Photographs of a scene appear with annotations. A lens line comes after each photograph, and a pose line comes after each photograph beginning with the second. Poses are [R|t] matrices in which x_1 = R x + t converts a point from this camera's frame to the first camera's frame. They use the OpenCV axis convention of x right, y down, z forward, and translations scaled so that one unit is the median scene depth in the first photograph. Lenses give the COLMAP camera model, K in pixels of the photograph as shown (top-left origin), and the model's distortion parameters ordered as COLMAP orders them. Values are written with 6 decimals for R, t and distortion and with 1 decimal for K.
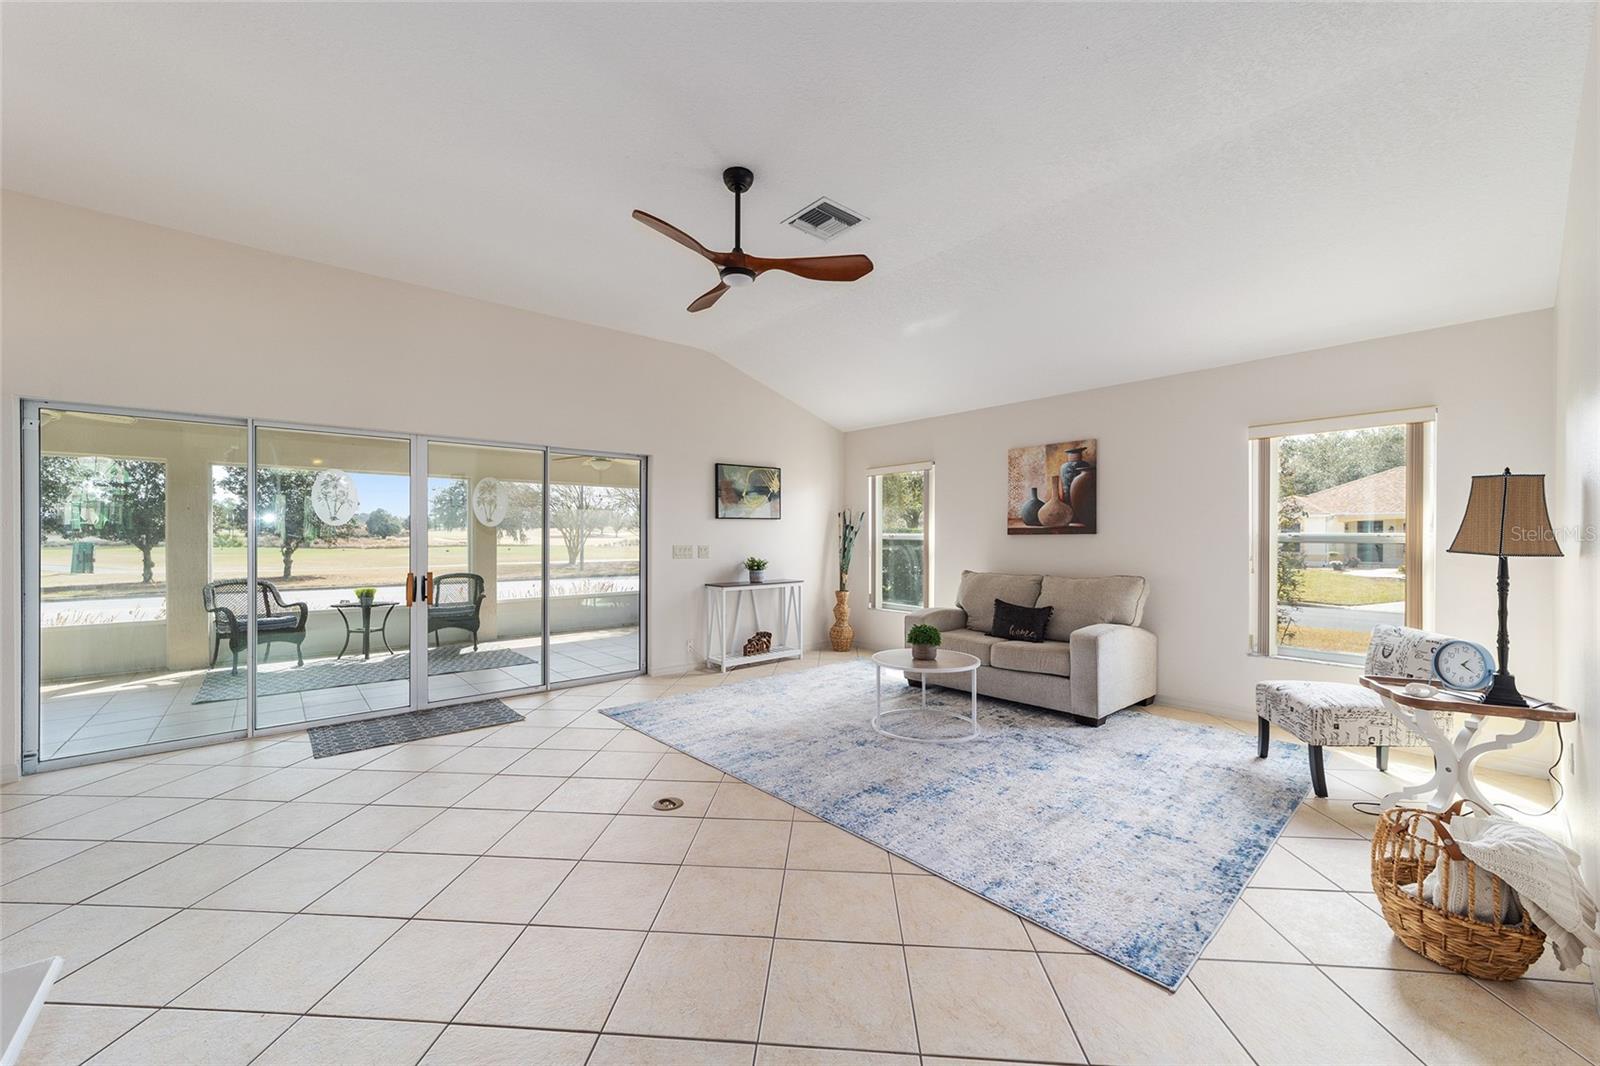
lens RADIAL K [[614.1, 0, 792.8], [0, 614.1, 536.6], [0, 0, 1]] dist [-0.017691, 0.008438]
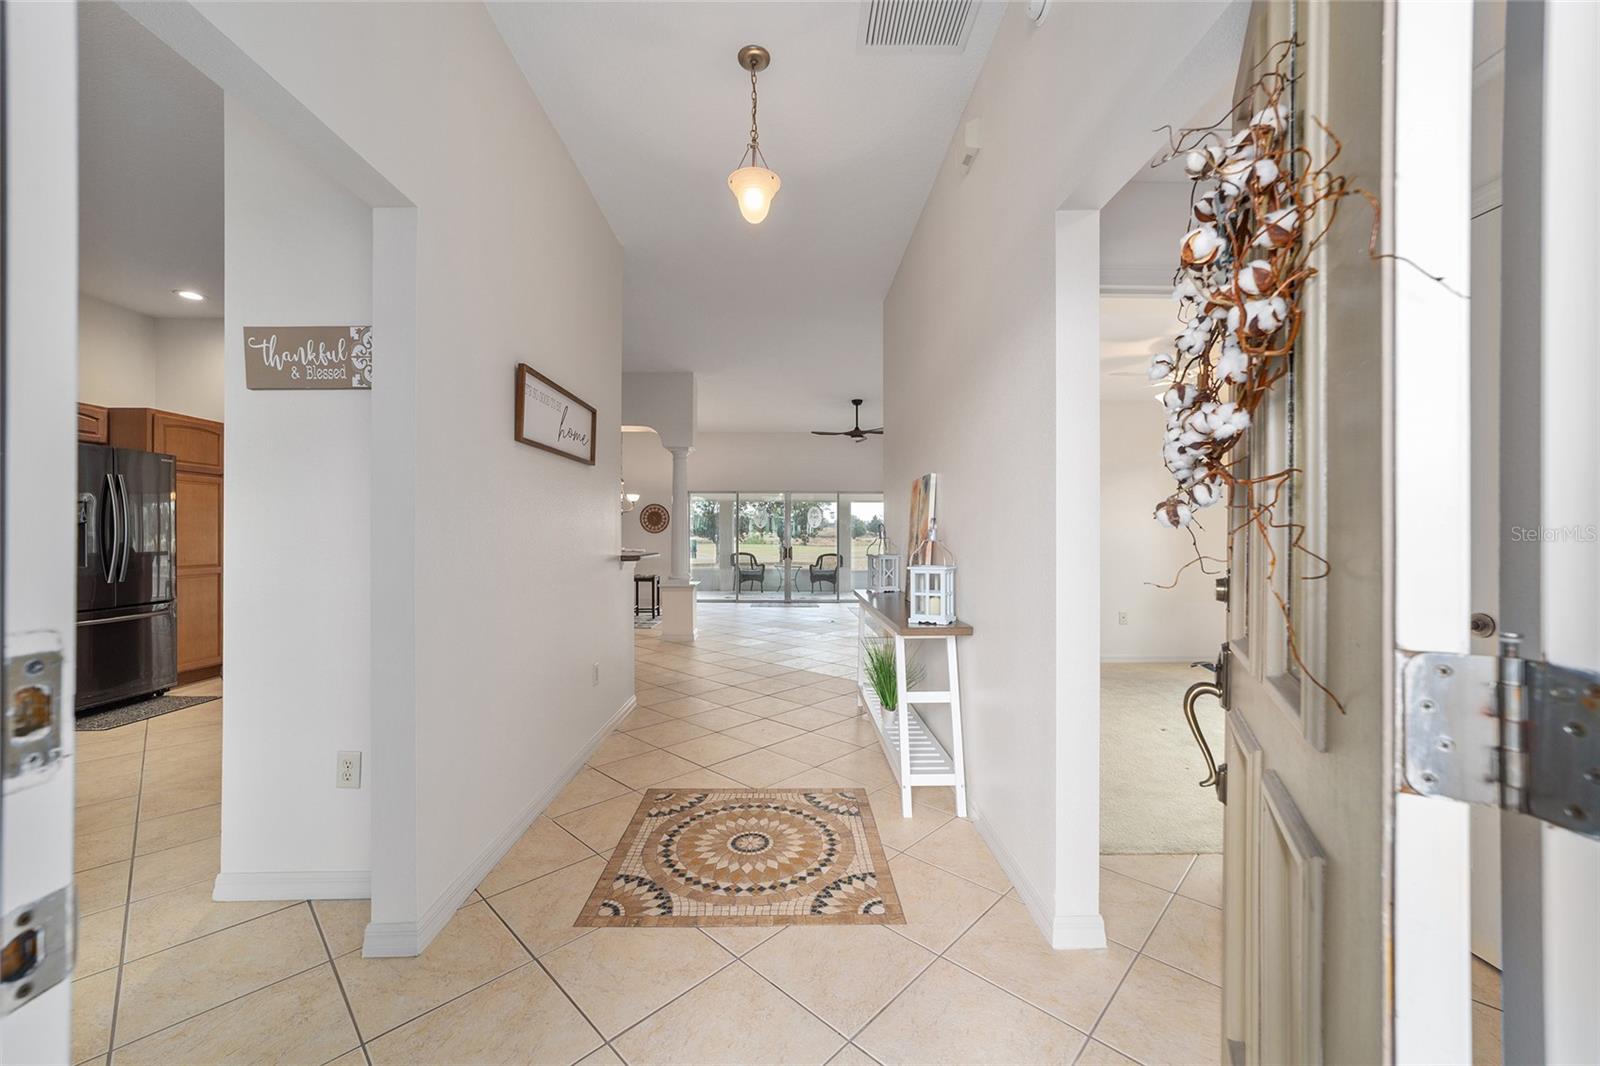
lens RADIAL K [[614.1, 0, 792.8], [0, 614.1, 536.6], [0, 0, 1]] dist [-0.017691, 0.008438]
pose [[0.766139, 0.000263, -0.642675, 0.724398], [-0.001343, 0.999998, -0.001191, 0.015410], [0.642674, 0.001776, 0.766138, -0.650188]]
